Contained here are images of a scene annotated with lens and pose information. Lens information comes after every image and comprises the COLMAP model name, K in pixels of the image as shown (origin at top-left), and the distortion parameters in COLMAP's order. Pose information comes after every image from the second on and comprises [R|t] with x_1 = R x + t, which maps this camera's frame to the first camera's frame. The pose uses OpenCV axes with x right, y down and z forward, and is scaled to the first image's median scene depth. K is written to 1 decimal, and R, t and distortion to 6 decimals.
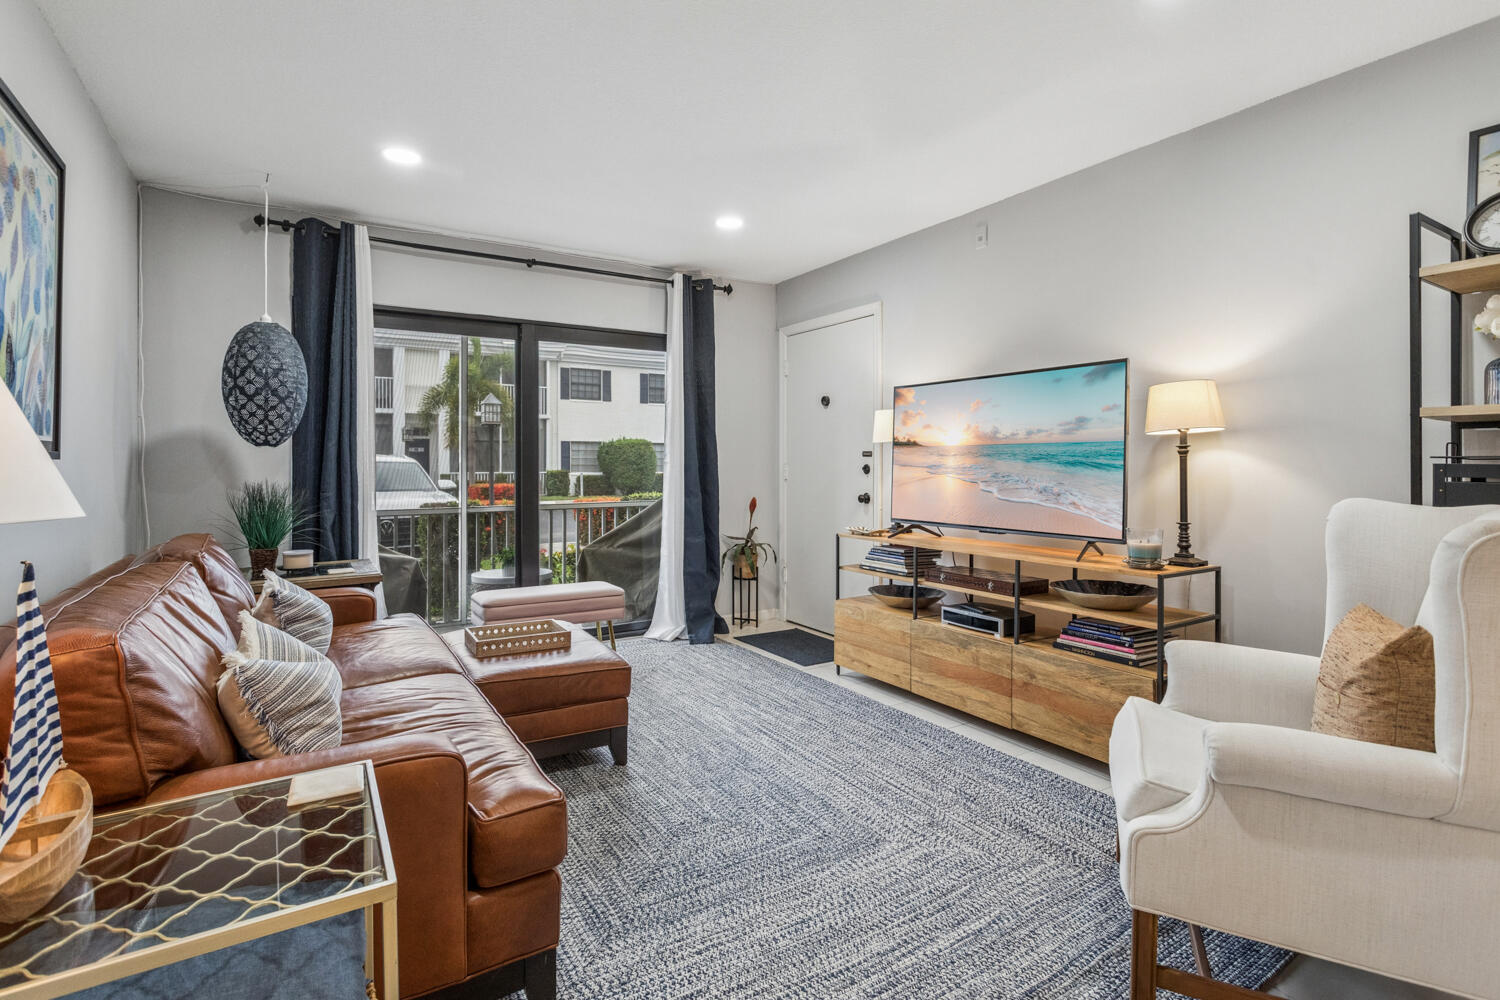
lens RADIAL K [[711.1, 0, 740.7], [0, 711.1, 455.9], [0, 0, 1]] dist [-0.002947, -0.000248]
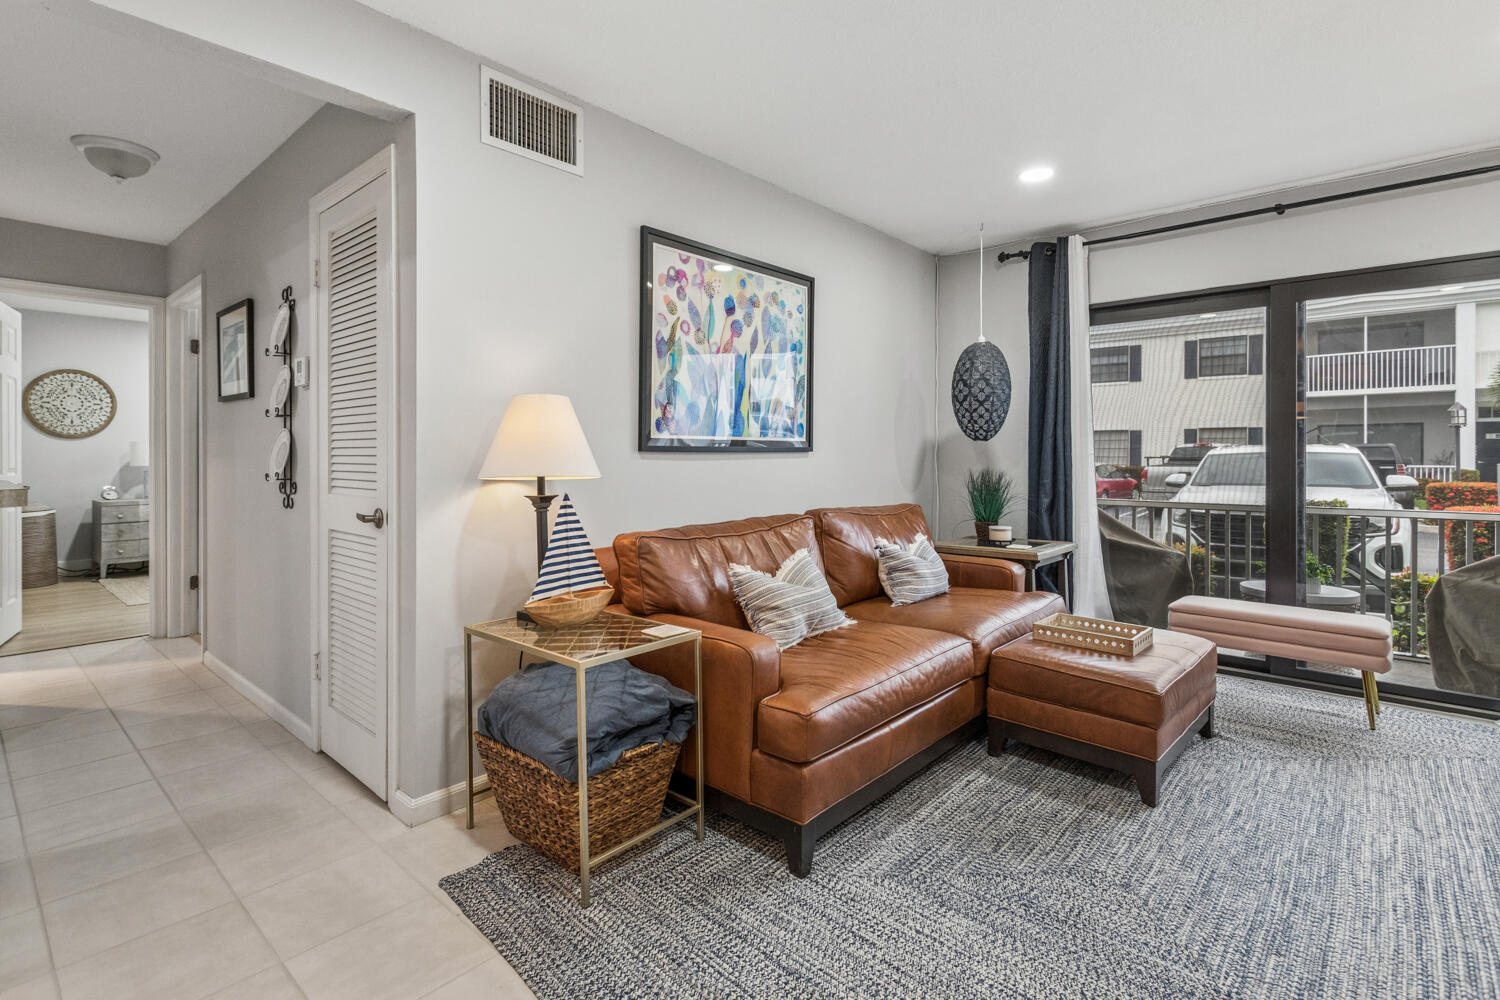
lens RADIAL K [[711.1, 0, 740.7], [0, 711.1, 455.9], [0, 0, 1]] dist [-0.002947, -0.000248]
pose [[0.282979, 0.004955, -0.959113, 0.359049], [0.008474, 0.999935, 0.007666, 0.000428], [0.959089, -0.010297, 0.282918, 0.198505]]
